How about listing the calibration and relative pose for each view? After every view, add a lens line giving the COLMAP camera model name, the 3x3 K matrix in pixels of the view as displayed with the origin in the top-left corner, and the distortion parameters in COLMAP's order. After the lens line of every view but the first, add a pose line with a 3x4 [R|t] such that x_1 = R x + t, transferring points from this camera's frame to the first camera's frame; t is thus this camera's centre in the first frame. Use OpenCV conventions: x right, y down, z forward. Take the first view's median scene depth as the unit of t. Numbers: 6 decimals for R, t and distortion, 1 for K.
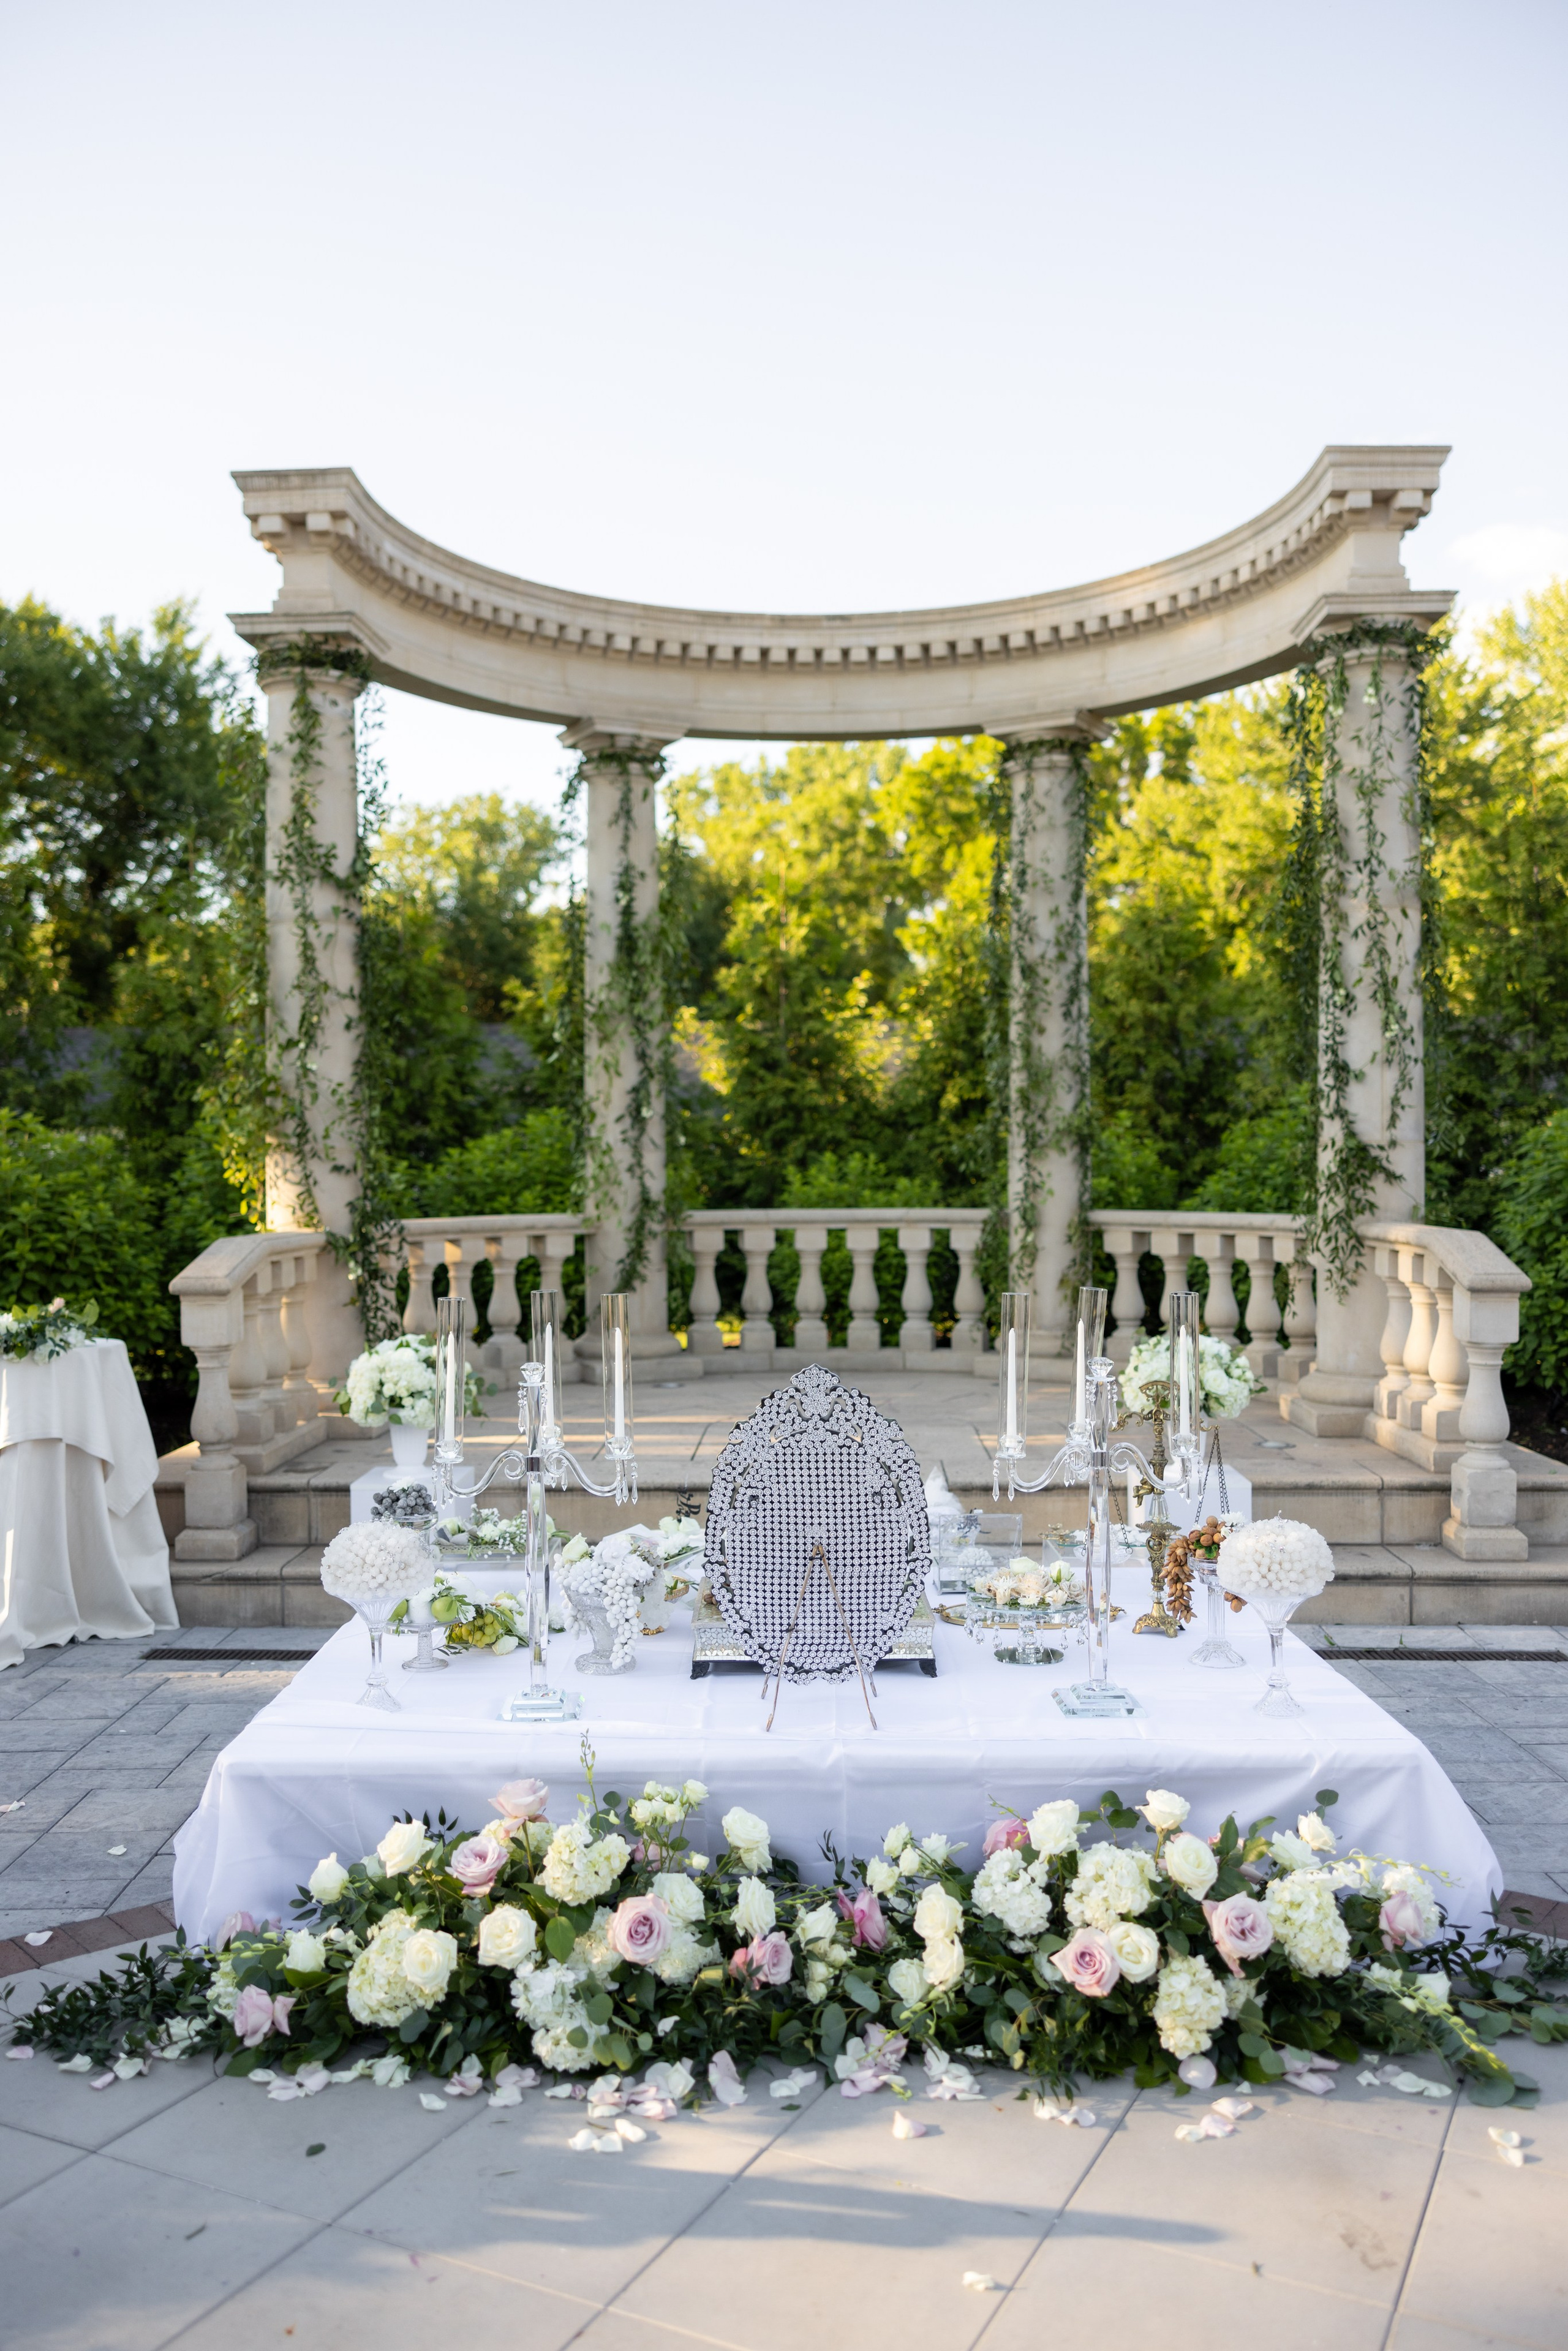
lens RADIAL K [[1804.3, 0, 690.7], [0, 1804.3, 1188.1], [0, 0, 1]] dist [0.033064, -0.001256]
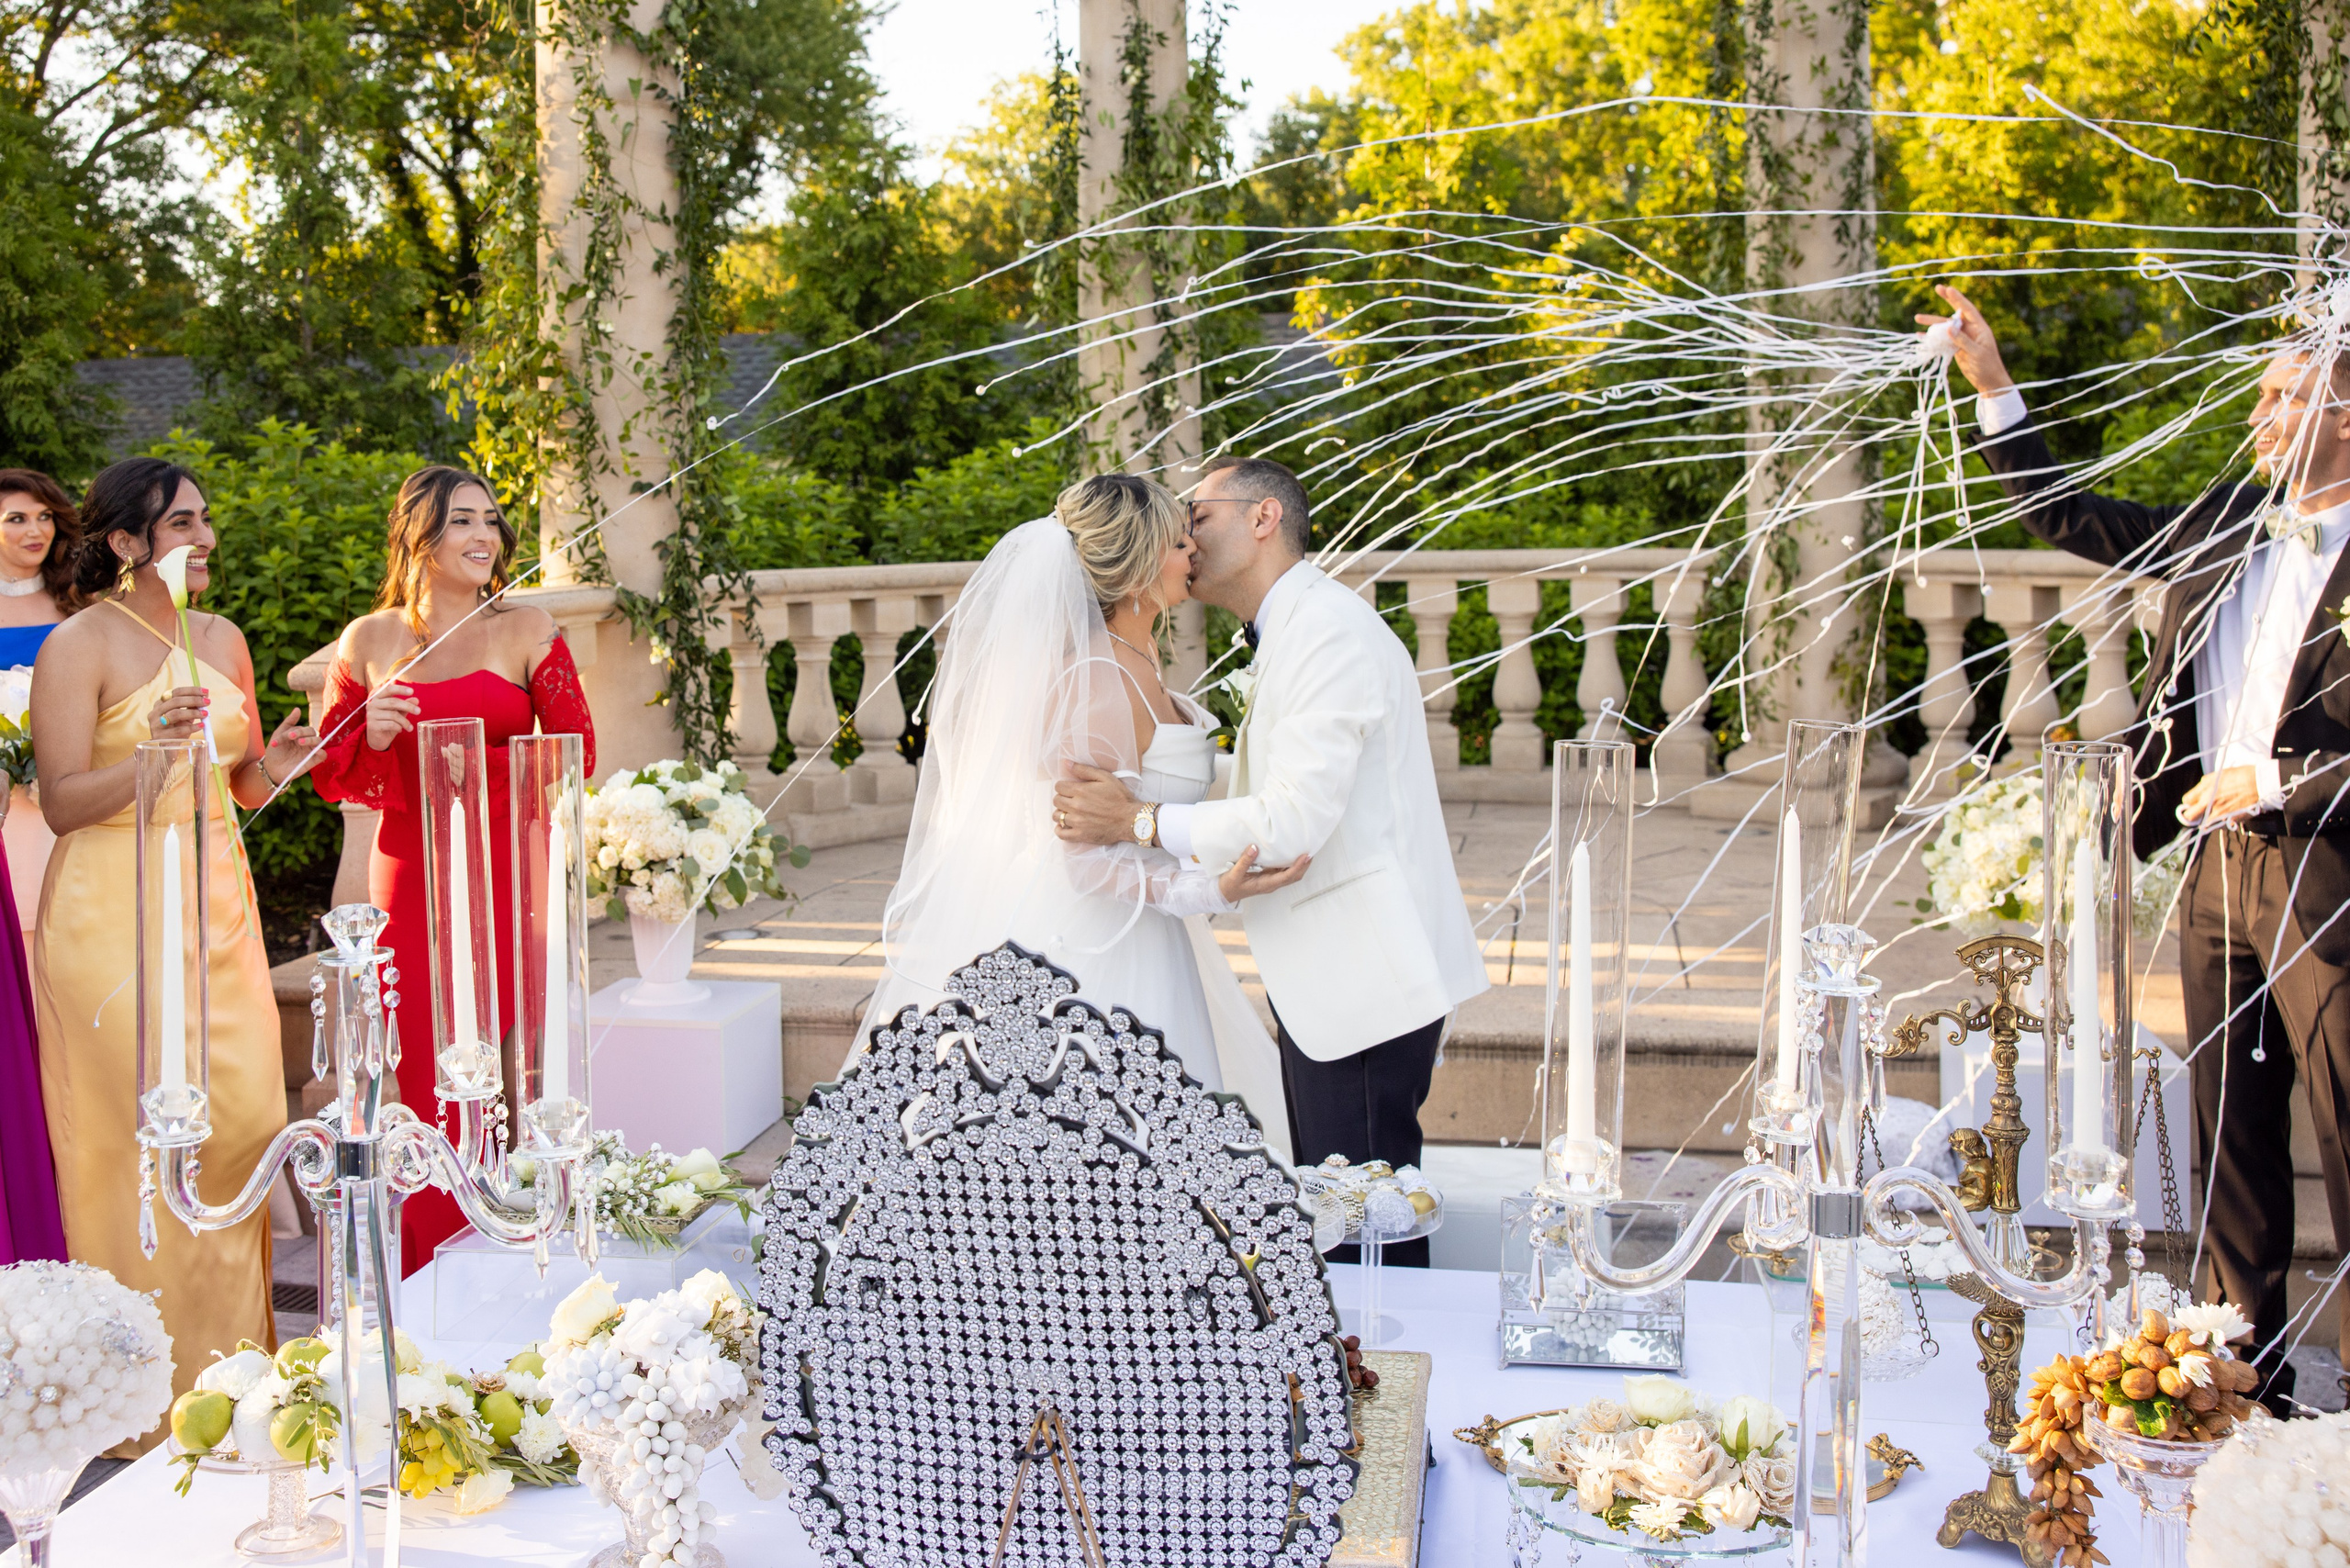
lens RADIAL K [[2052.6, 0, 1090.9], [0, 2052.6, 562.2], [0, 0, 1]] dist [-0.061348, 0.098124]
pose [[0.986525, -0.005900, -0.163502, 0.068273], [0.007558, 0.999926, 0.009516, 0.008203], [0.163434, -0.010624, 0.986497, 0.269168]]
